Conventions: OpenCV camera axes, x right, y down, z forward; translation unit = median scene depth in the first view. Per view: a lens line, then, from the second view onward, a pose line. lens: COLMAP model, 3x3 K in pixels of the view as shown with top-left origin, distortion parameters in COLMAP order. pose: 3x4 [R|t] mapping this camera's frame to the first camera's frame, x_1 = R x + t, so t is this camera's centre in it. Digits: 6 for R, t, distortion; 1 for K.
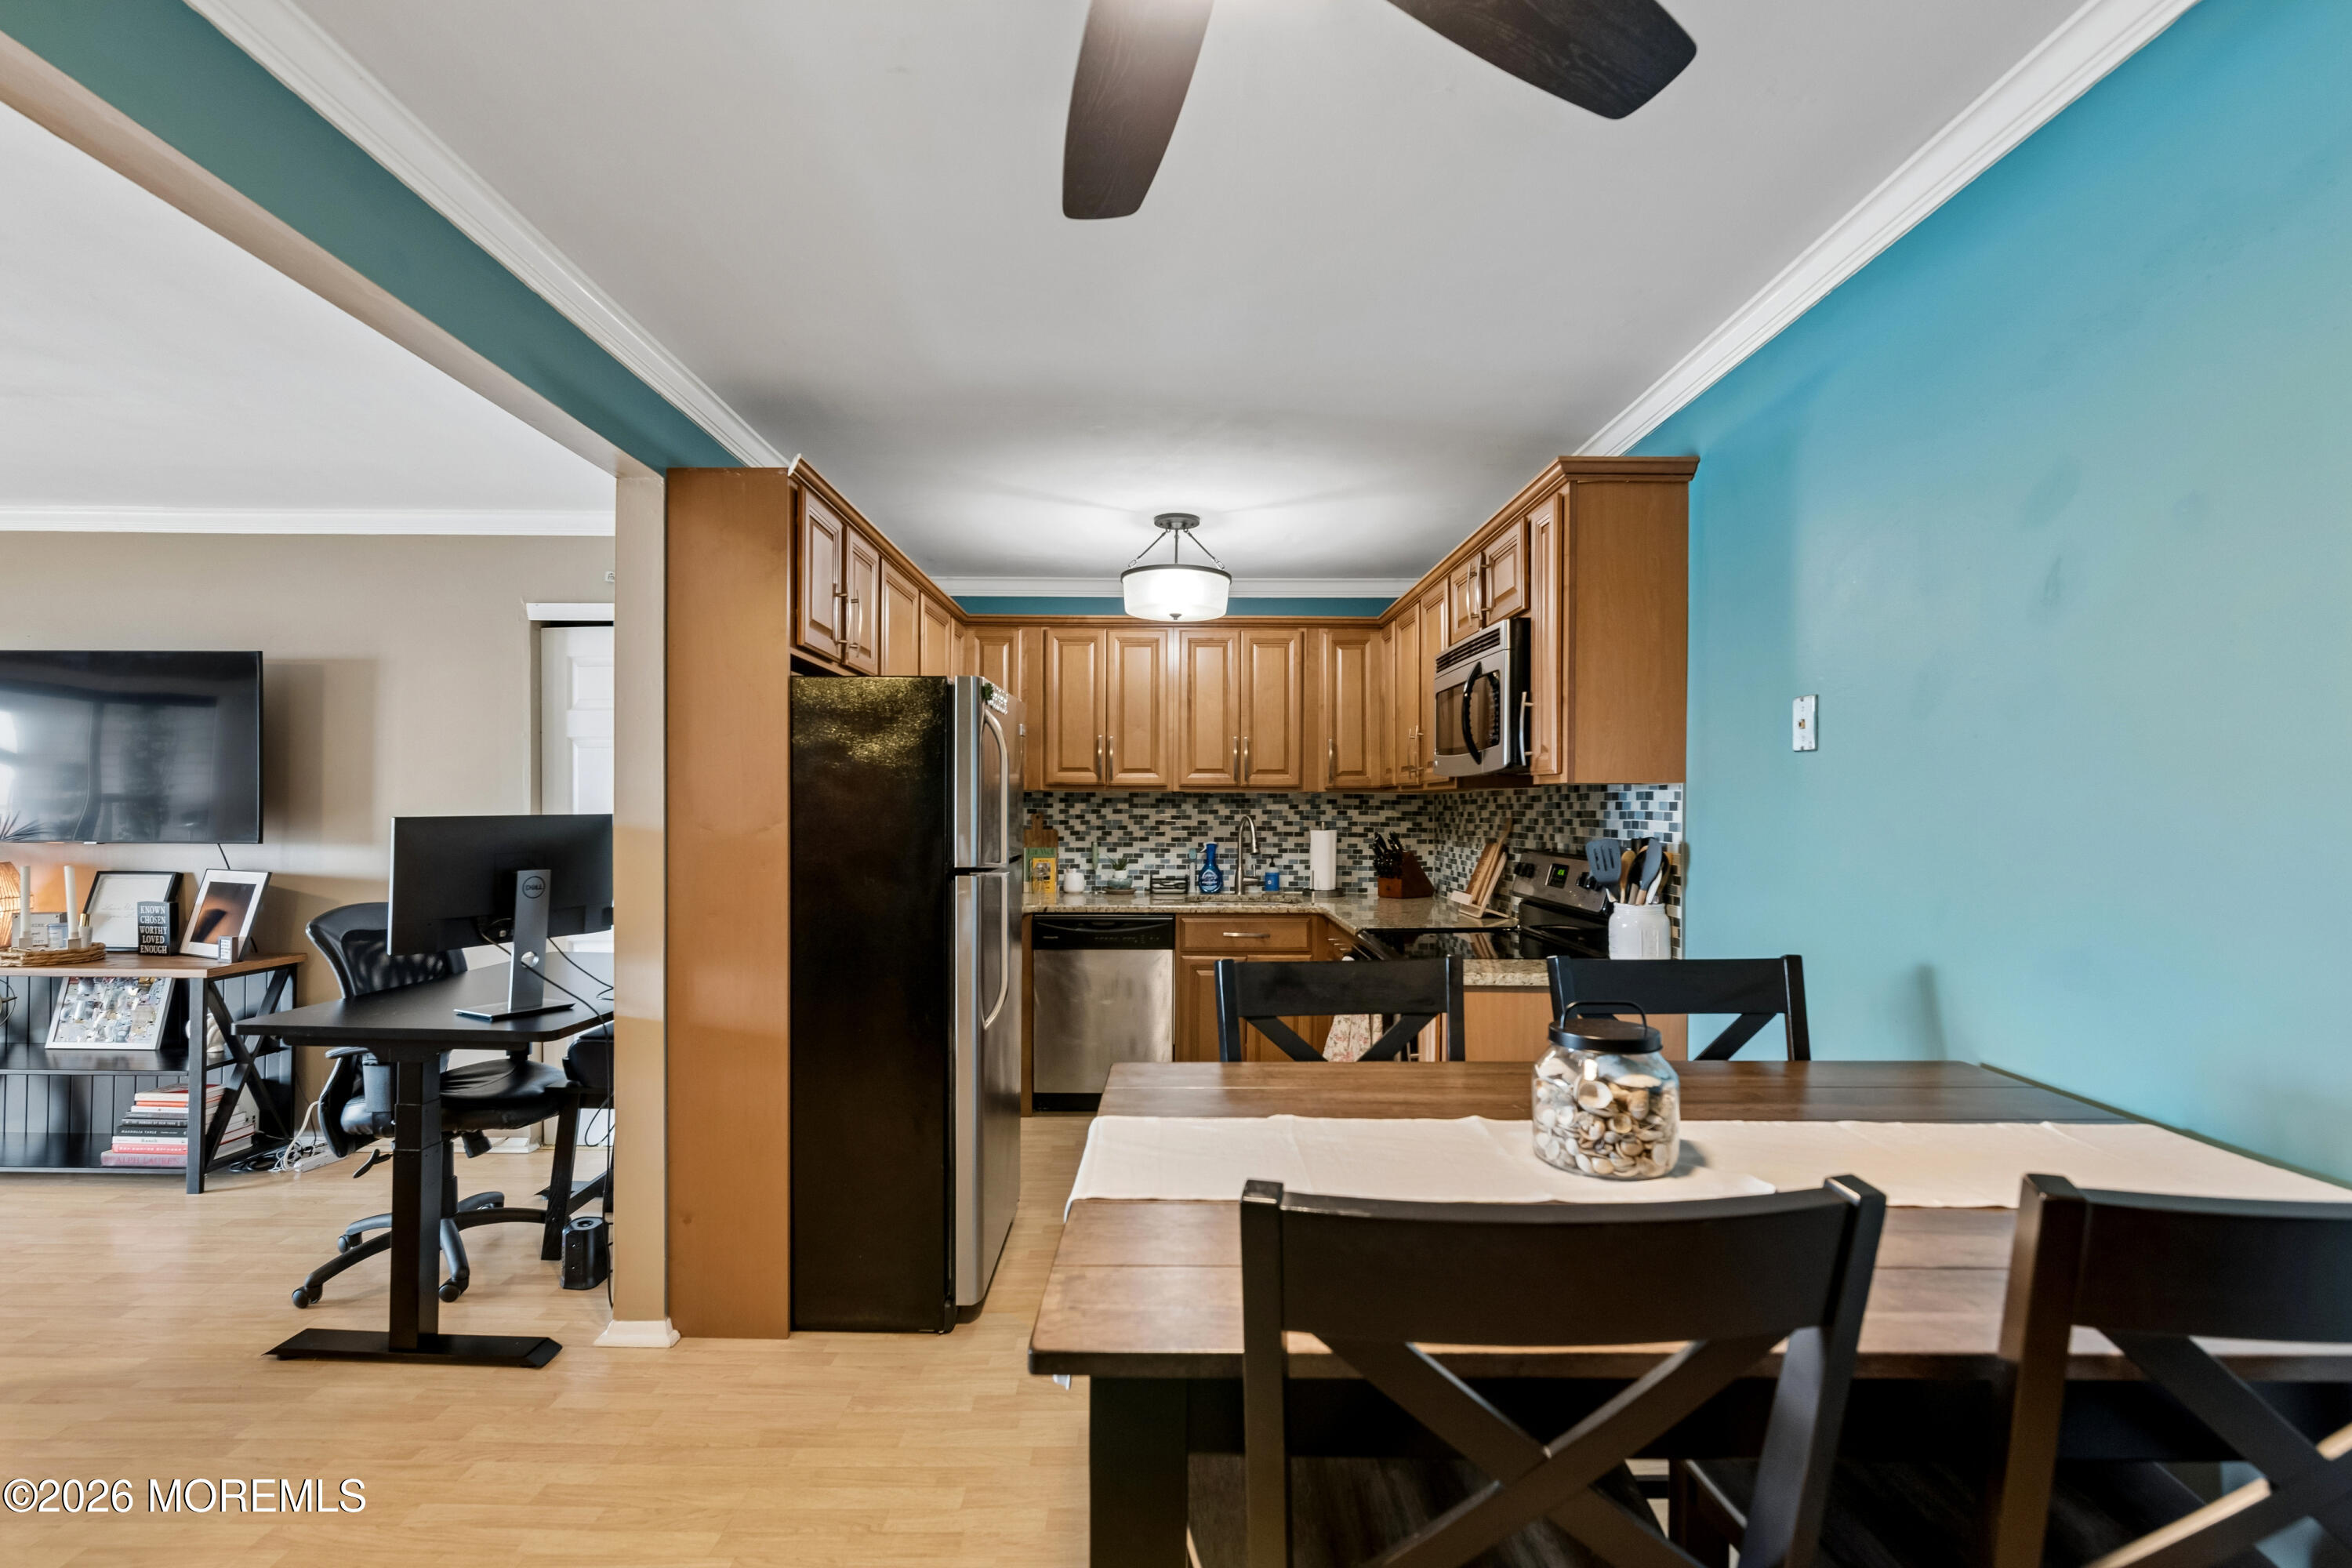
lens RADIAL K [[1036.9, 0, 1165.2], [0, 1036.9, 807.1], [0, 0, 1]] dist [0.001502, 0.000191]
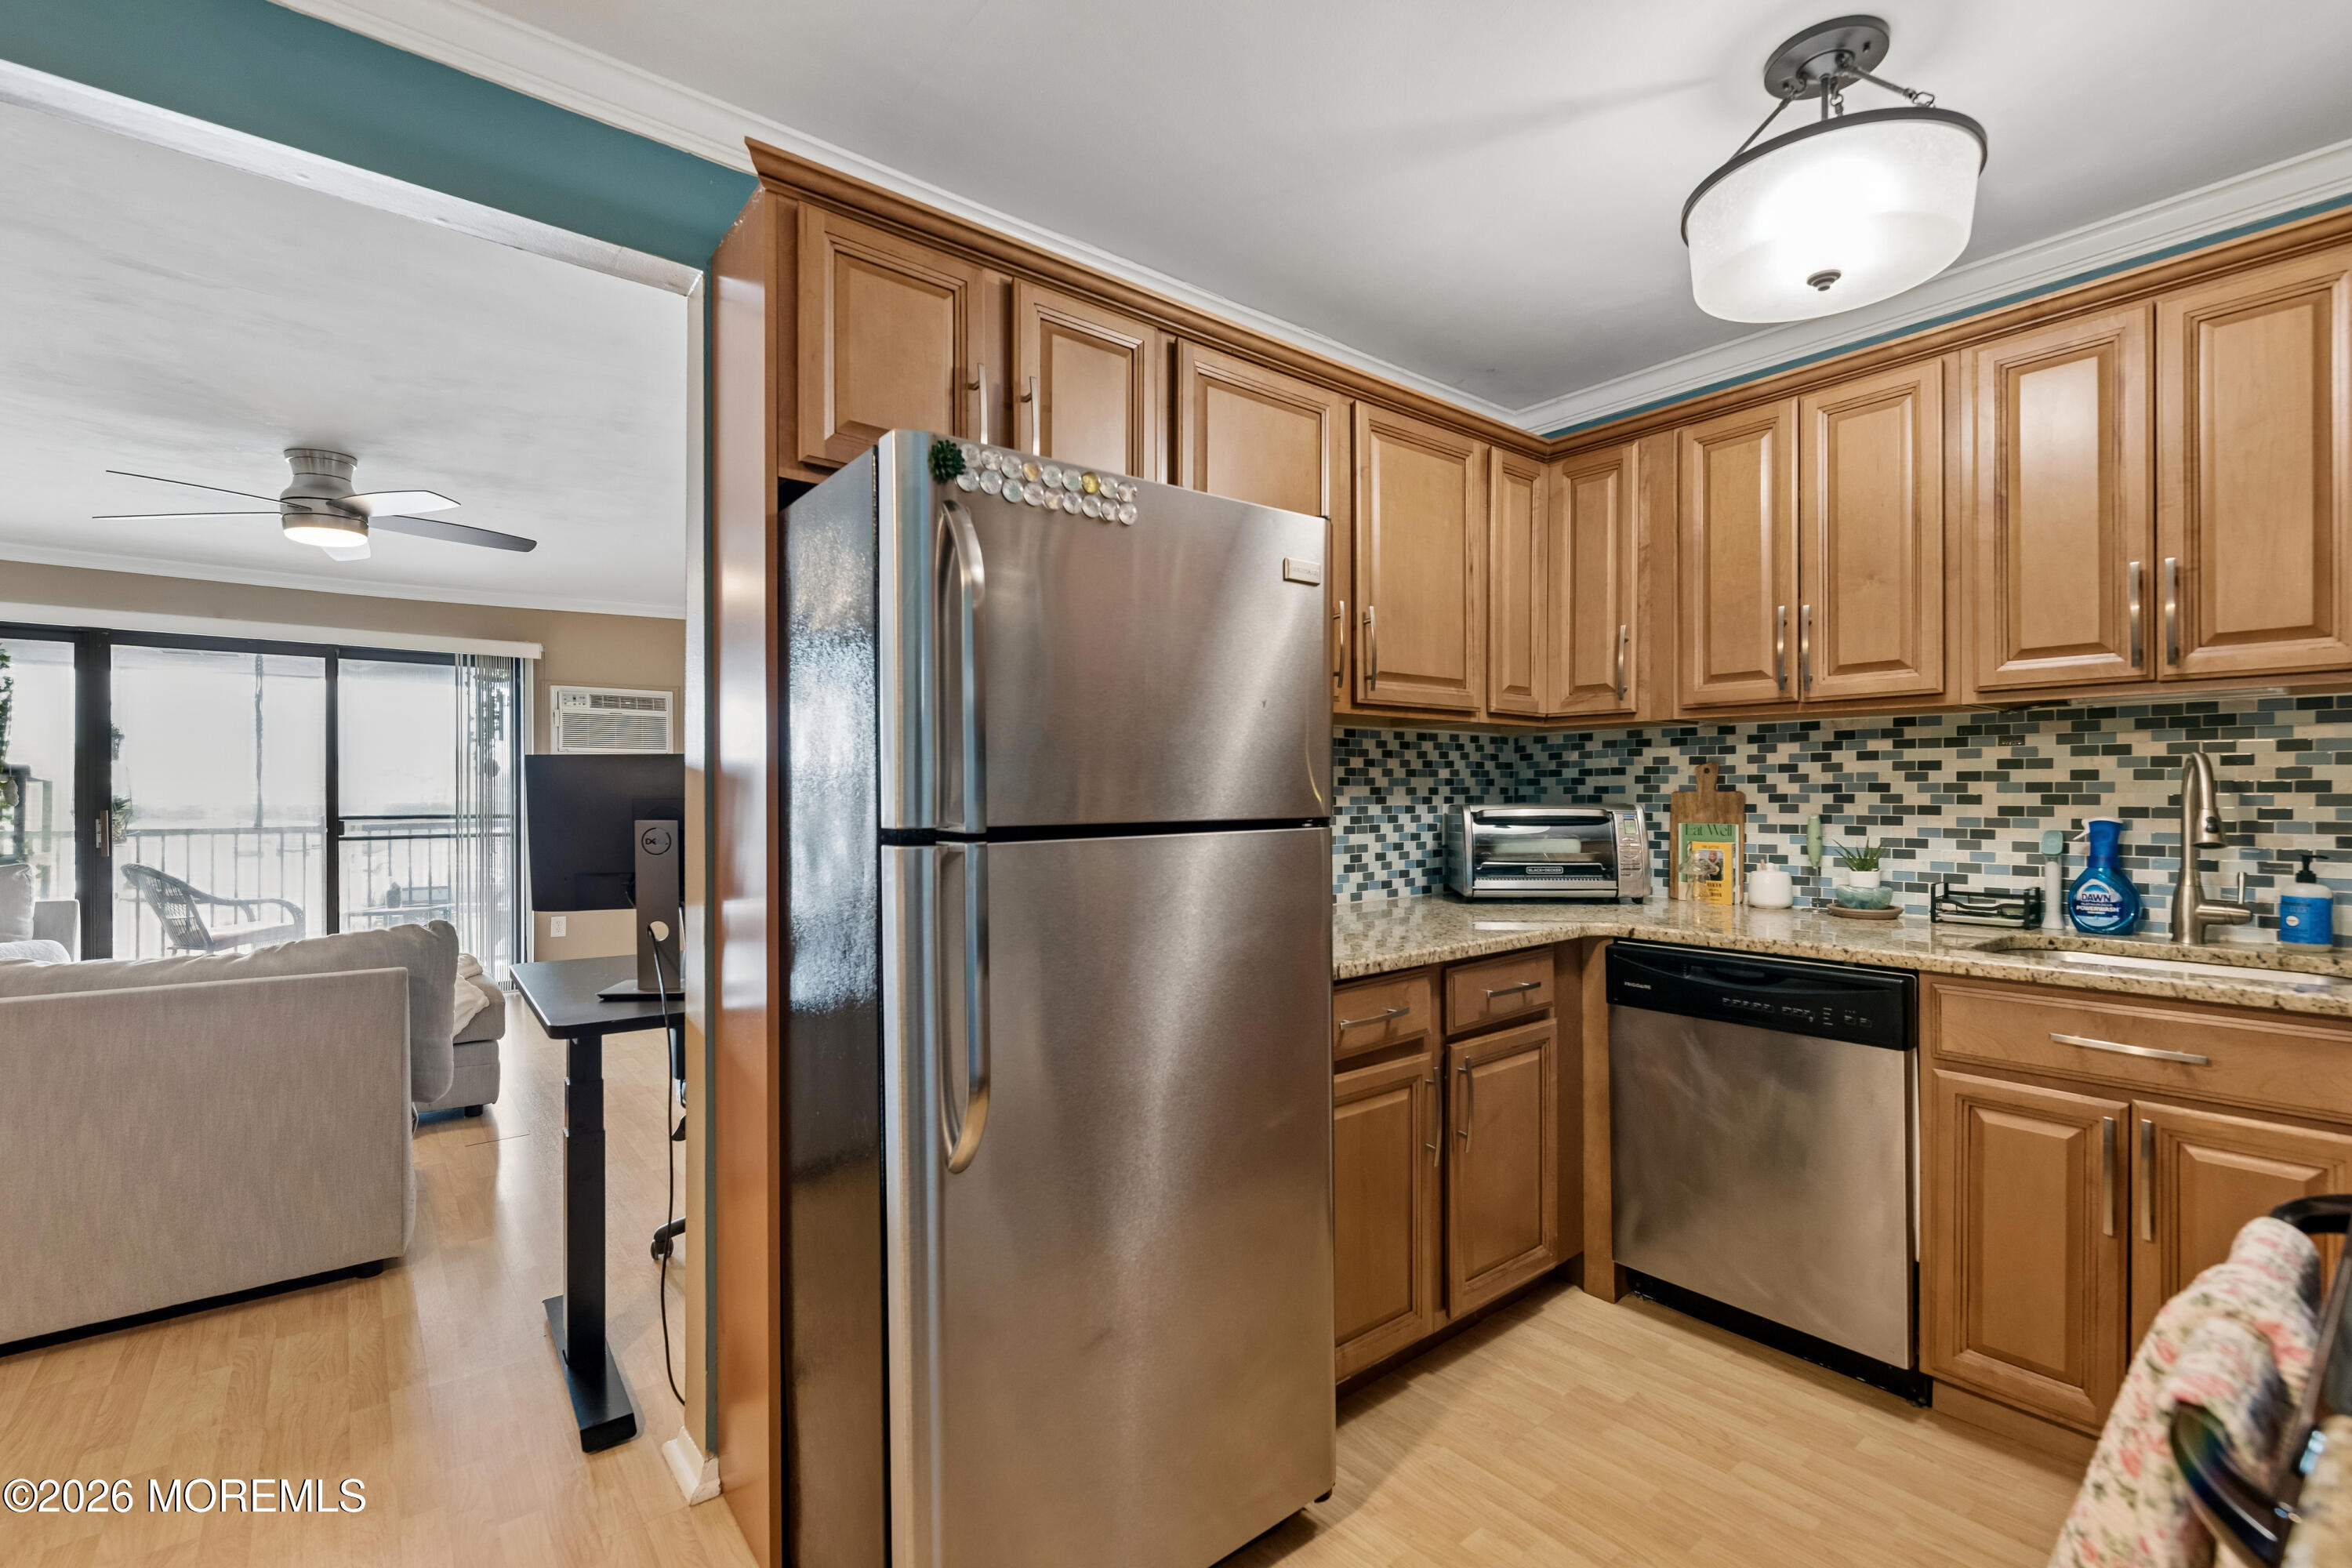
lens RADIAL K [[1034.4, 0, 1179.4], [0, 1034.4, 795.5], [0, 0, 1]] dist [0.001743, -0.001126]
pose [[0.628677, -0.003957, -0.777656, 0.179092], [0.004780, 0.999988, -0.001225, 0.029425], [0.777652, -0.002947, 0.628688, 0.534489]]
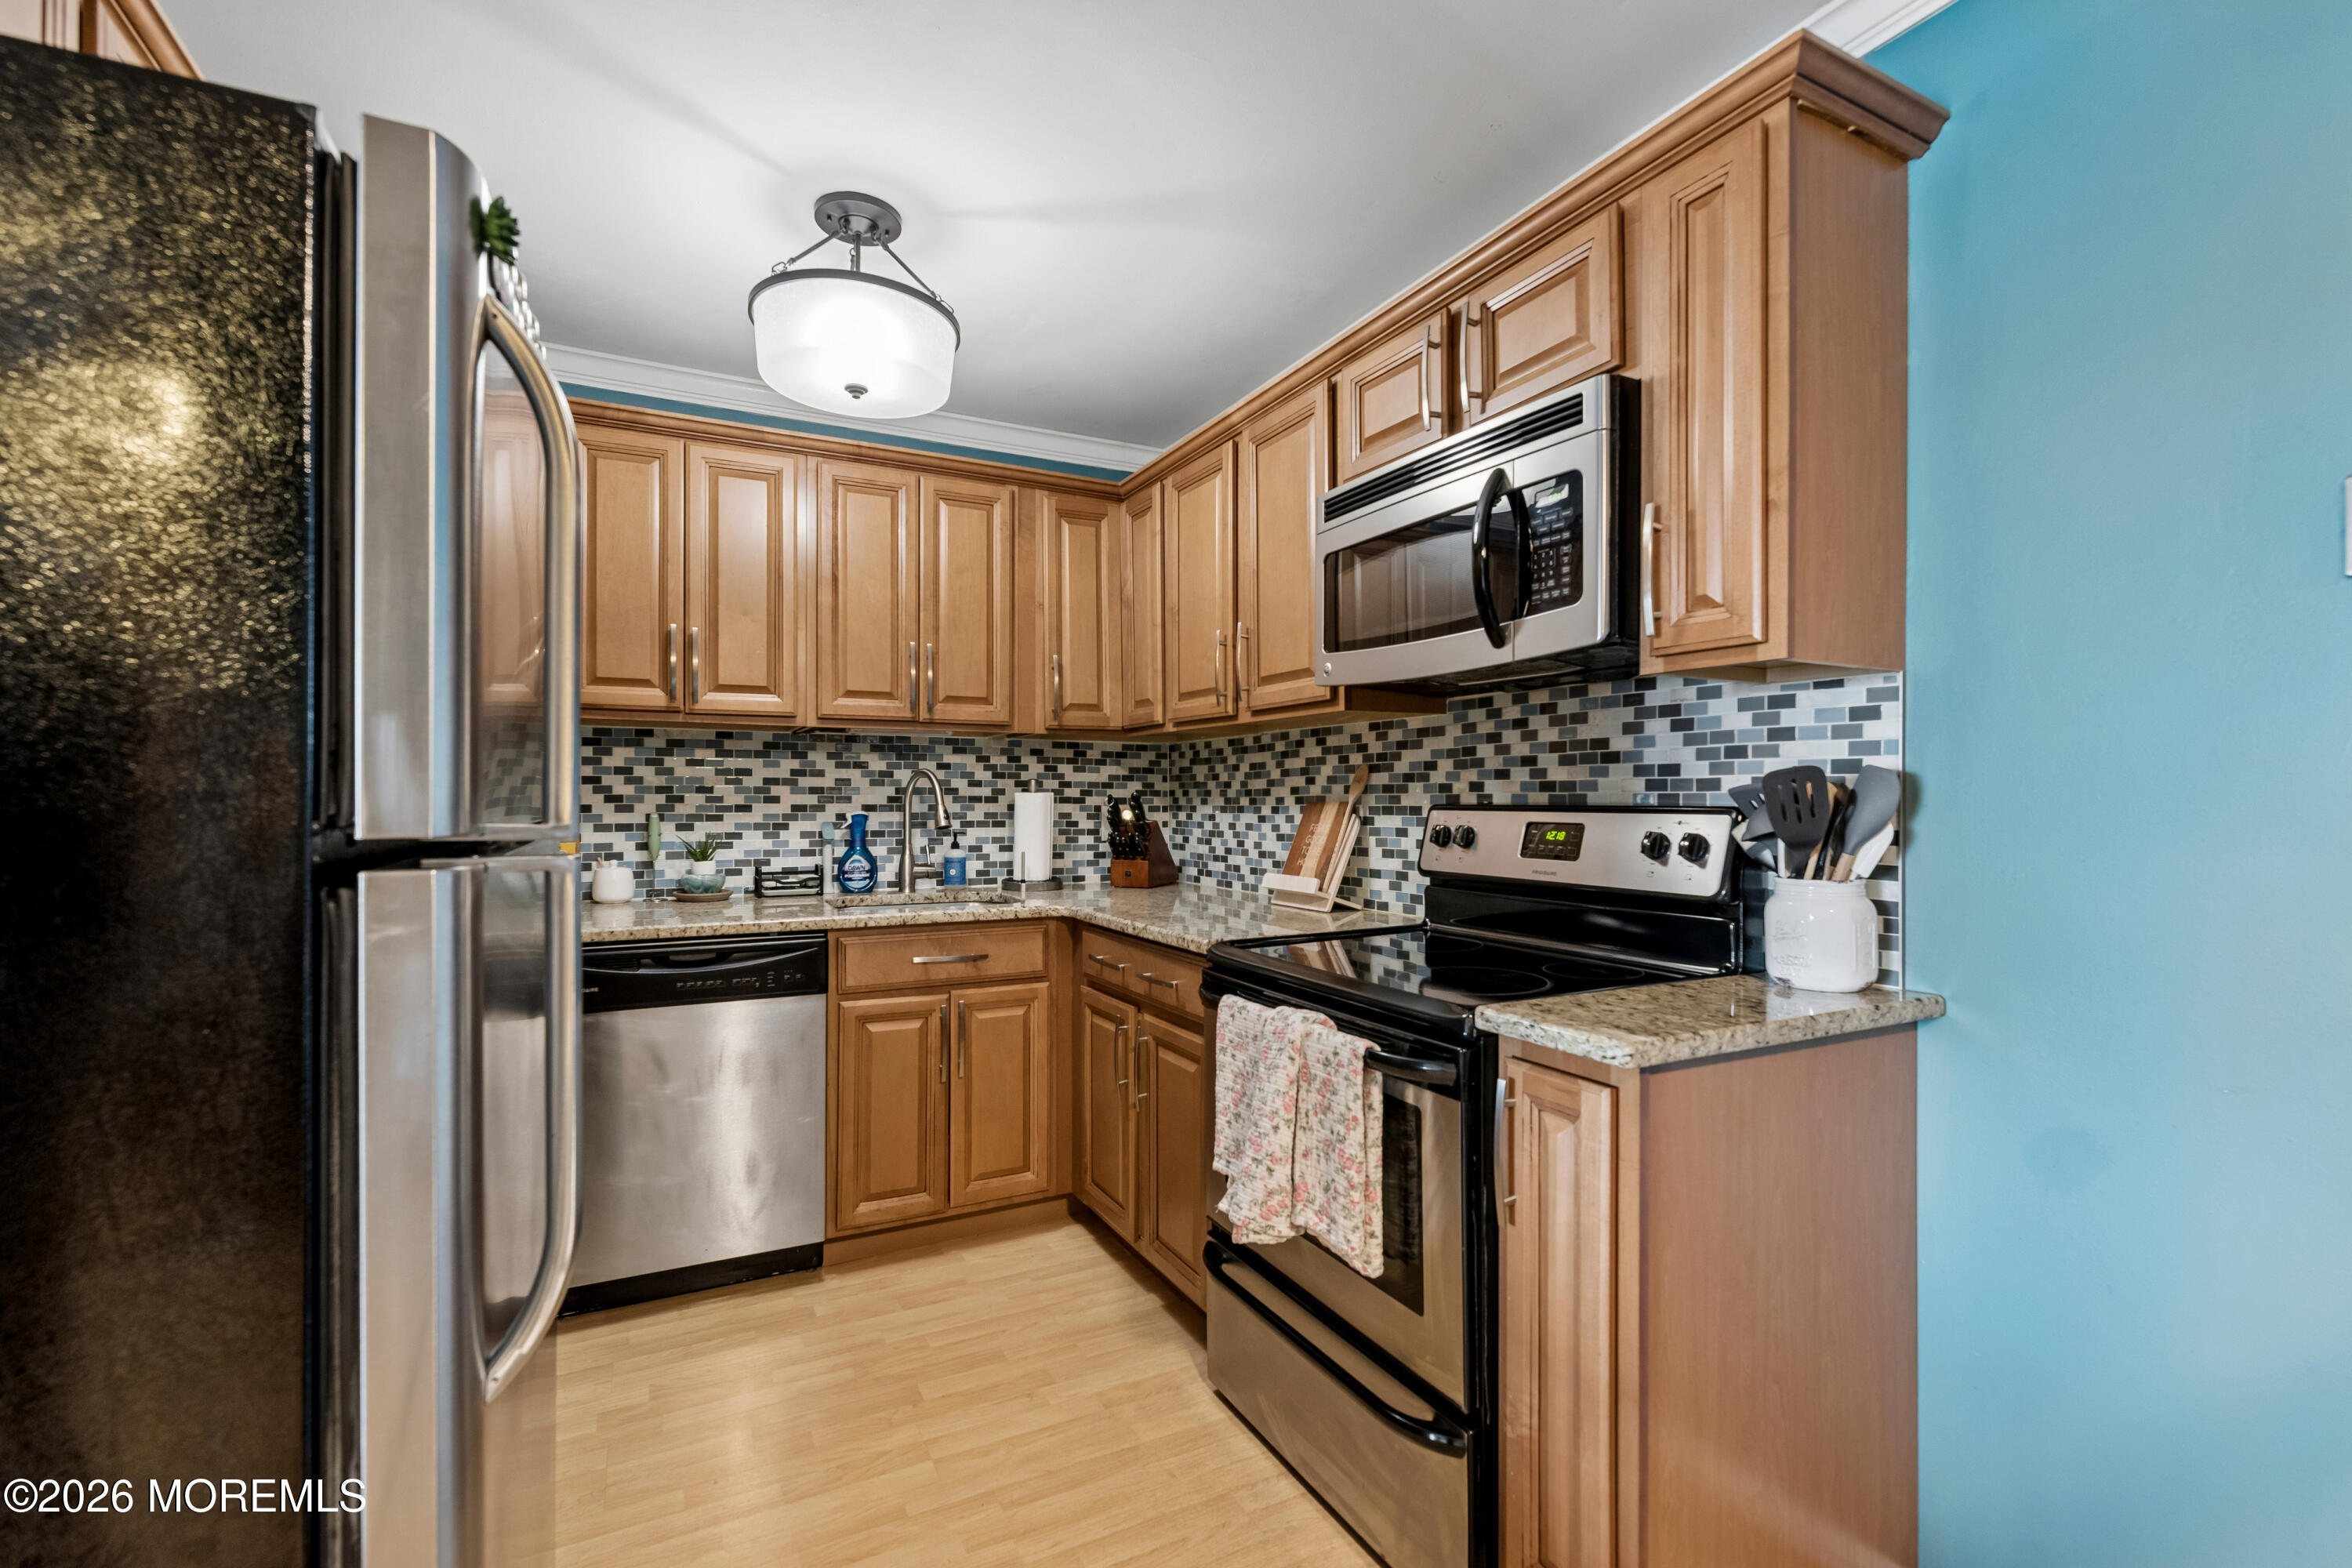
lens RADIAL K [[1029.7, 0, 1174.8], [0, 1029.7, 795.3], [0, 0, 1]] dist [0.001233, -0.000039]
pose [[0.890029, -0.001520, 0.455902, -0.091284], [0.002327, 0.999997, -0.001209, 0.031700], [-0.455899, 0.002137, 0.890029, 0.449016]]
